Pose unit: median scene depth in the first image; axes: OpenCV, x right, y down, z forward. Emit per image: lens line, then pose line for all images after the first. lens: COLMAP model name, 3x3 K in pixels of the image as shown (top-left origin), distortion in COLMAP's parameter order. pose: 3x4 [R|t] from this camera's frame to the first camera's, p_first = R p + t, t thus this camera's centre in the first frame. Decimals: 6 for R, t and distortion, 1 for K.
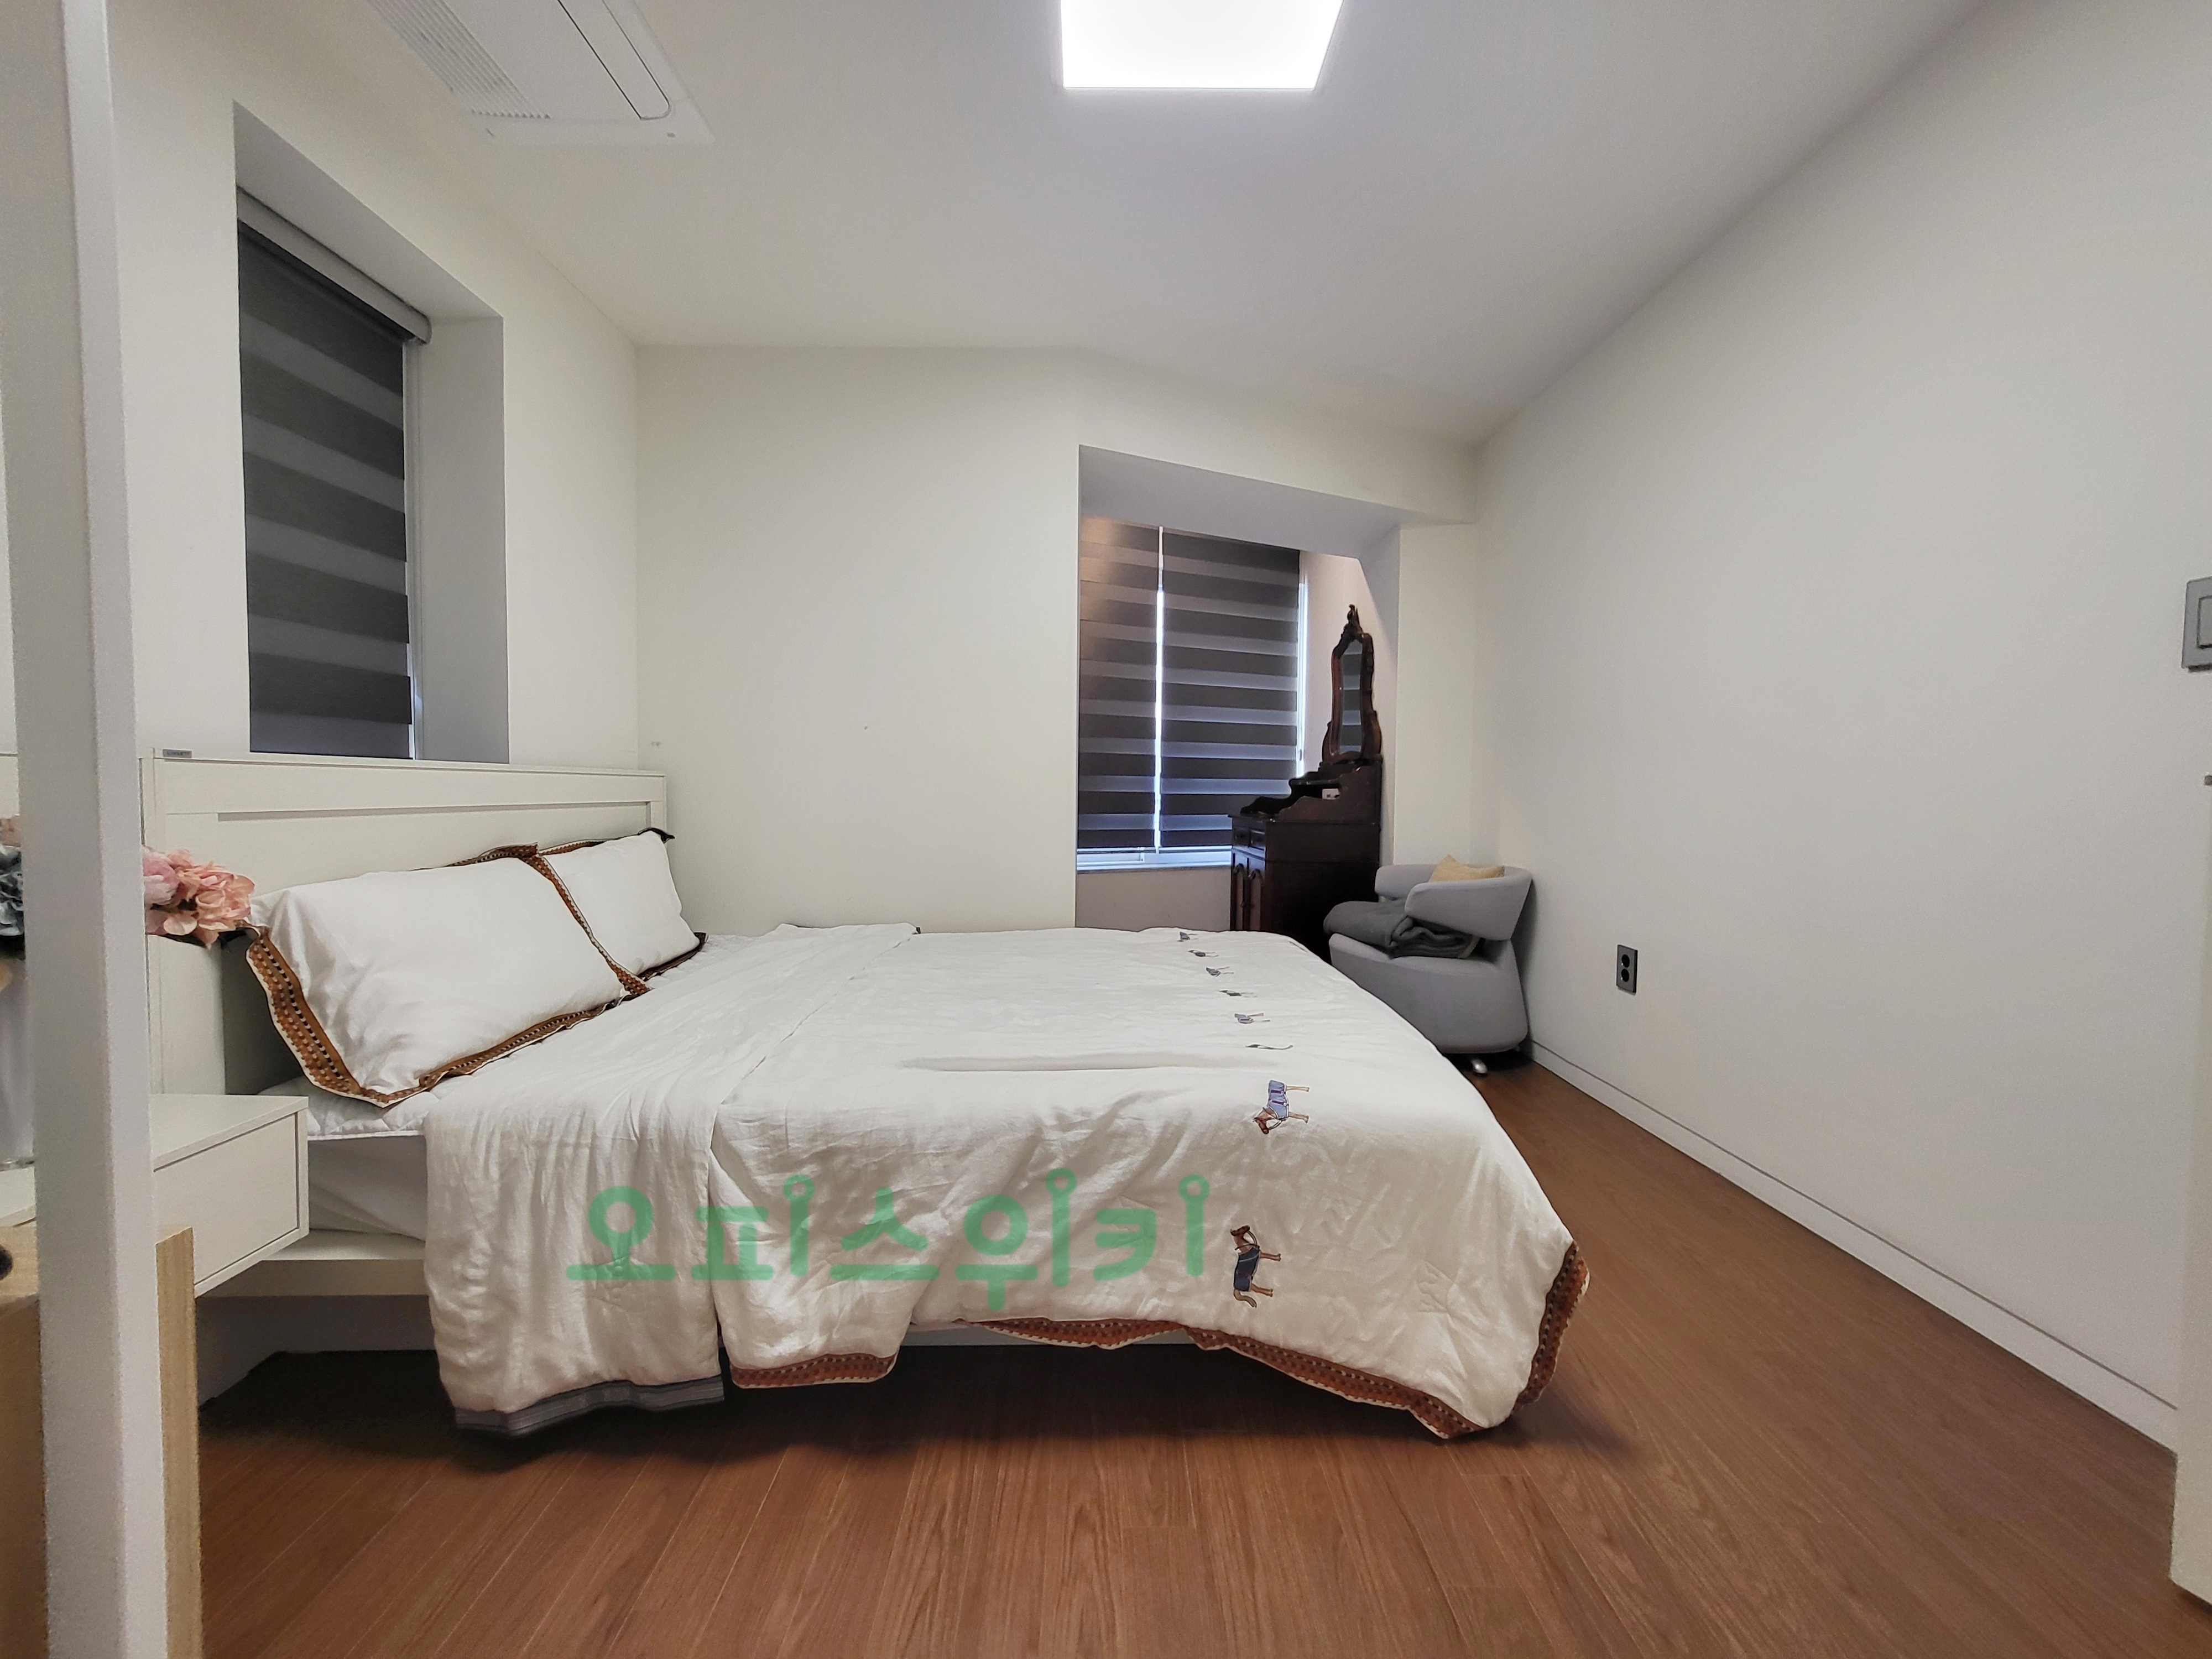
lens RADIAL K [[878.4, 0, 1087.0], [0, 878.4, 822.7], [0, 0, 1]] dist [0.008046, -0.002211]
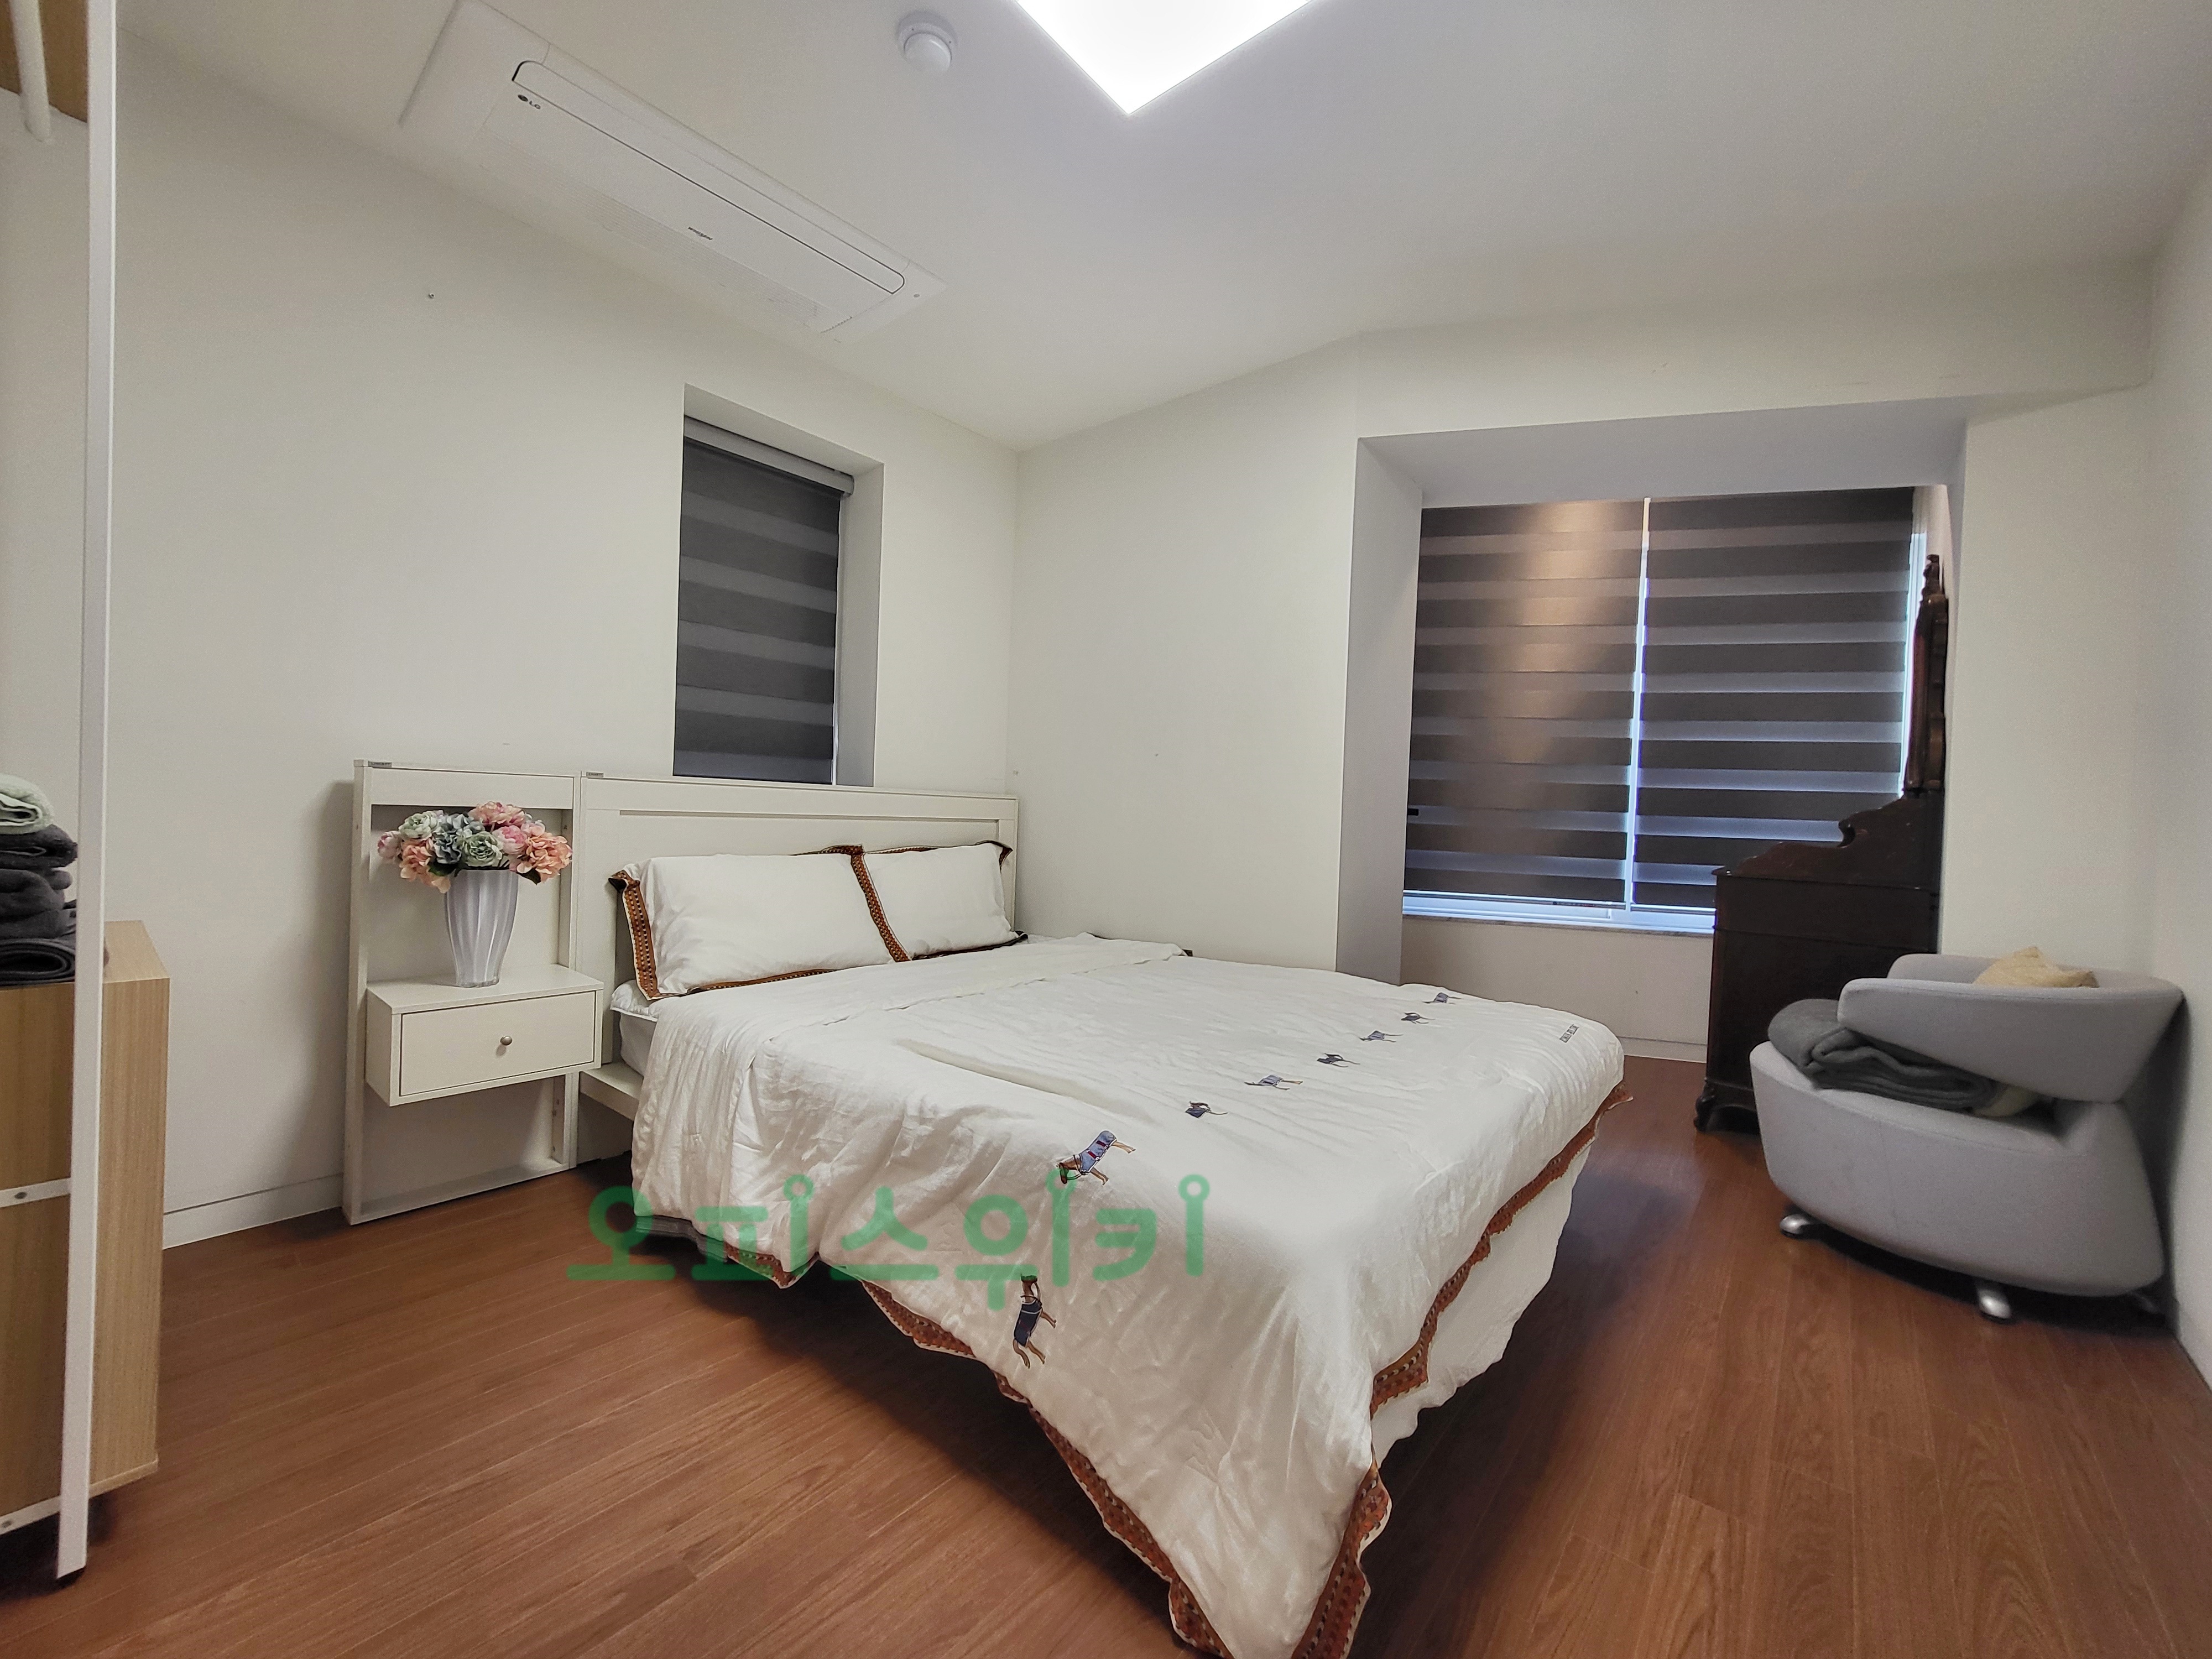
lens RADIAL K [[878.4, 0, 1091.2], [0, 878.4, 827.4], [0, 0, 1]] dist [0.008046, -0.002211]
pose [[0.758346, 0.028858, -0.651213, 0.802689], [-0.054146, 0.998356, -0.018813, 0.004954], [0.649599, 0.049527, 0.758662, 0.315619]]
